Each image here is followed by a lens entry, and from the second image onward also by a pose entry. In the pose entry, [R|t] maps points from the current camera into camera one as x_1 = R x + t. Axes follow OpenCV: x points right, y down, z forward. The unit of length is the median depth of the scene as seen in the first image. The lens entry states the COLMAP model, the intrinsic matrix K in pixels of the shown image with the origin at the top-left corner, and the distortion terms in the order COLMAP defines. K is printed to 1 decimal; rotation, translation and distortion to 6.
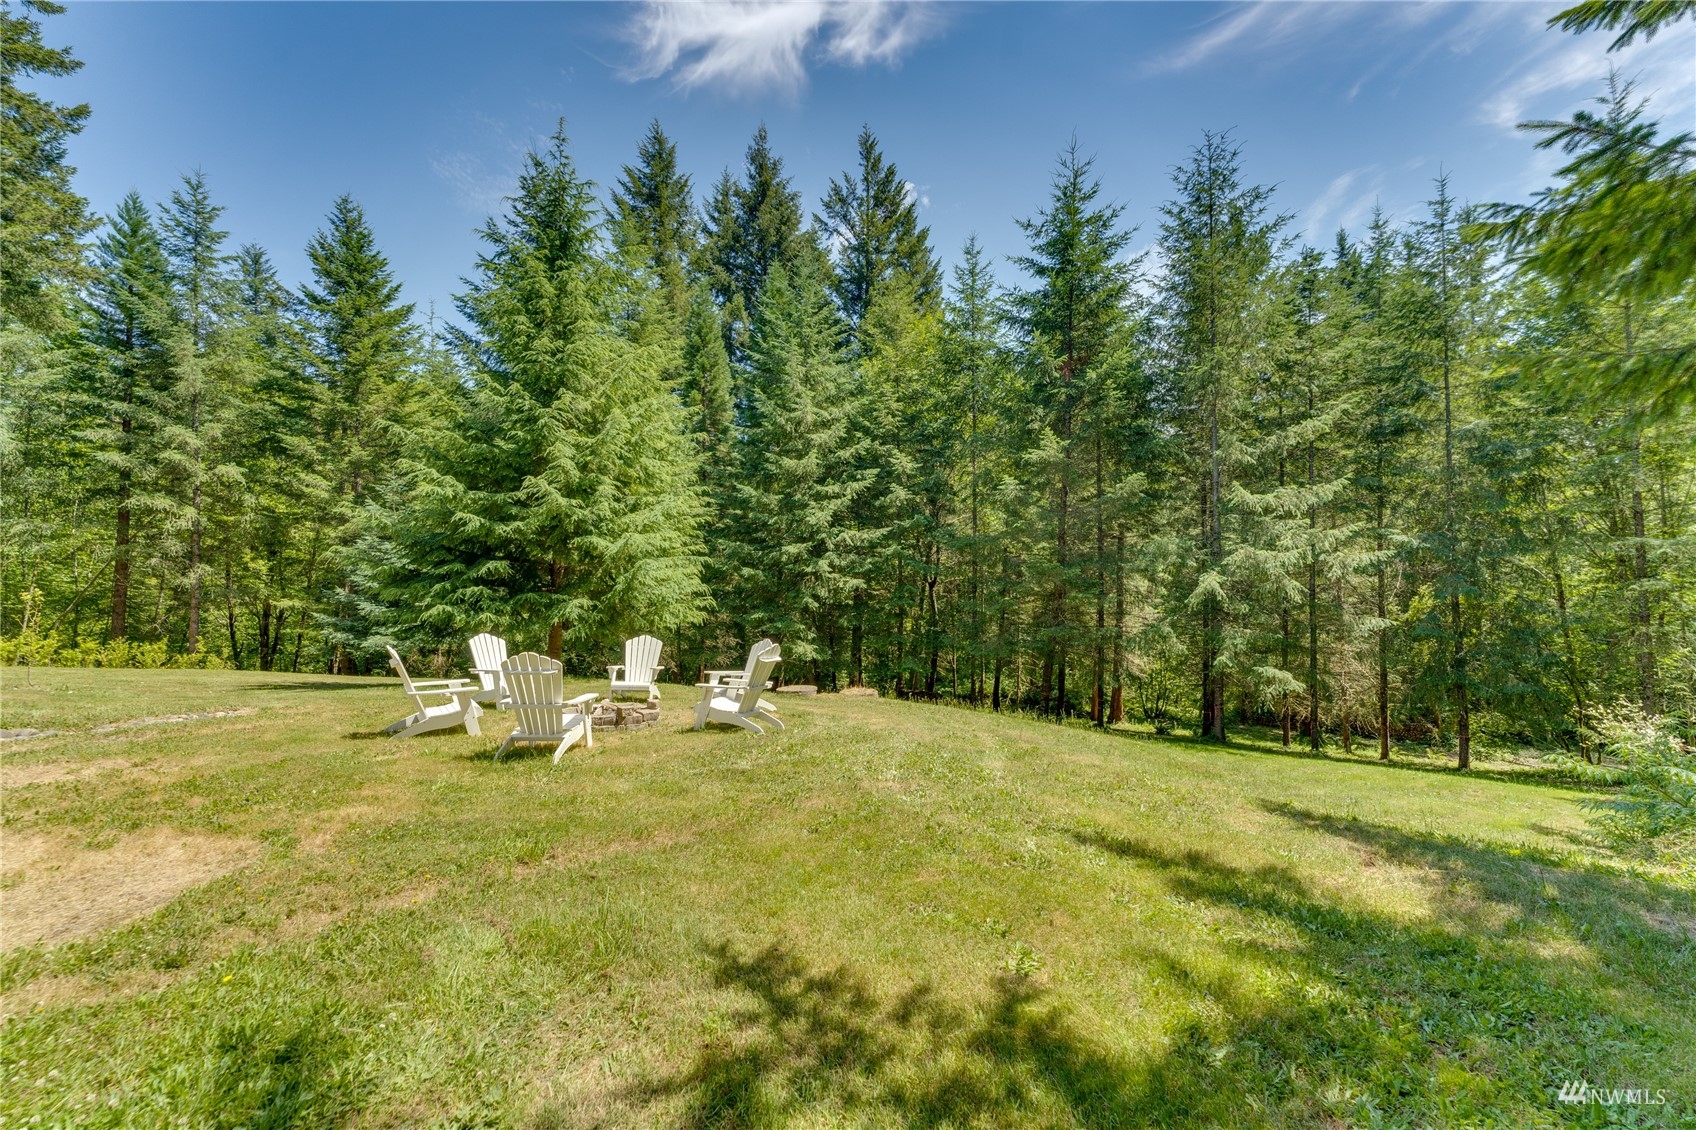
lens RADIAL K [[715.8, 0, 855.4], [0, 715.8, 566.5], [0, 0, 1]] dist [0.000623, 0.000621]
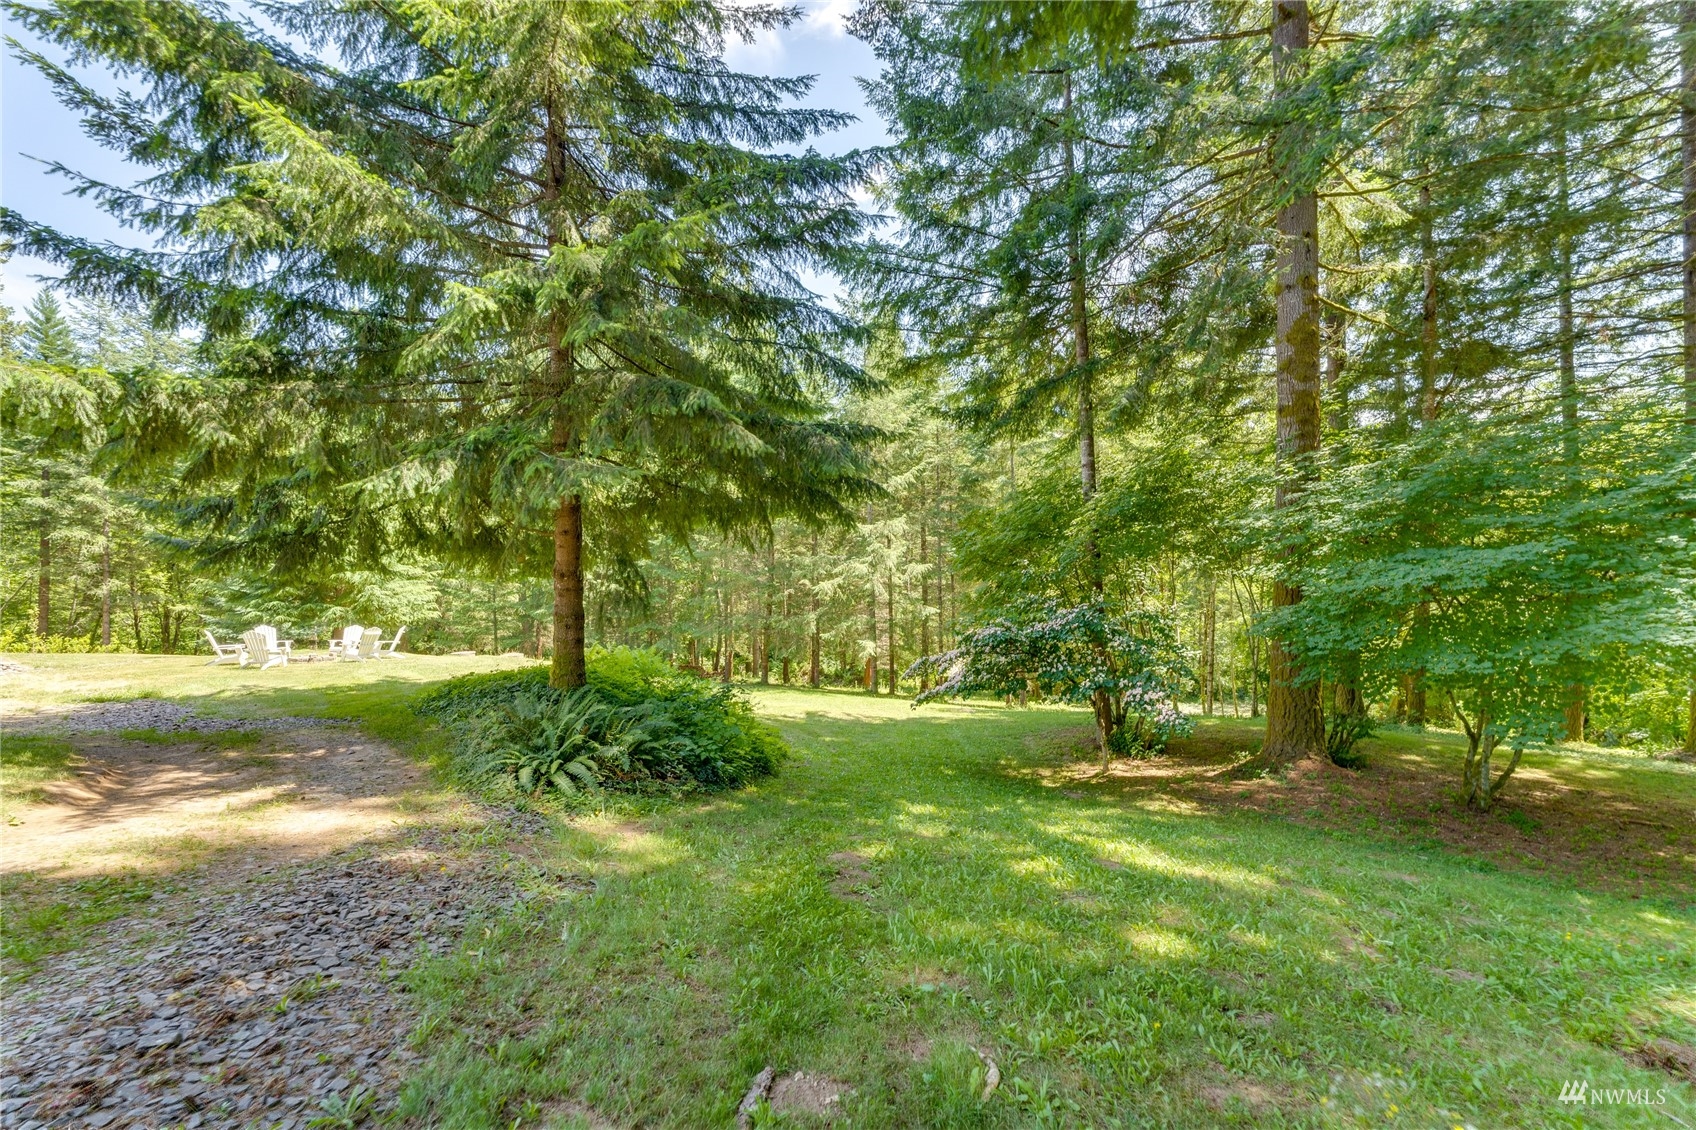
lens RADIAL K [[715.8, 0, 852.6], [0, 715.8, 568.4], [0, 0, 1]] dist [0.000623, 0.000621]
pose [[0.997504, -0.010603, 0.069804, 0.364479], [0.009483, 0.999821, 0.016365, -0.032134], [-0.069965, -0.015662, 0.997426, -0.420275]]
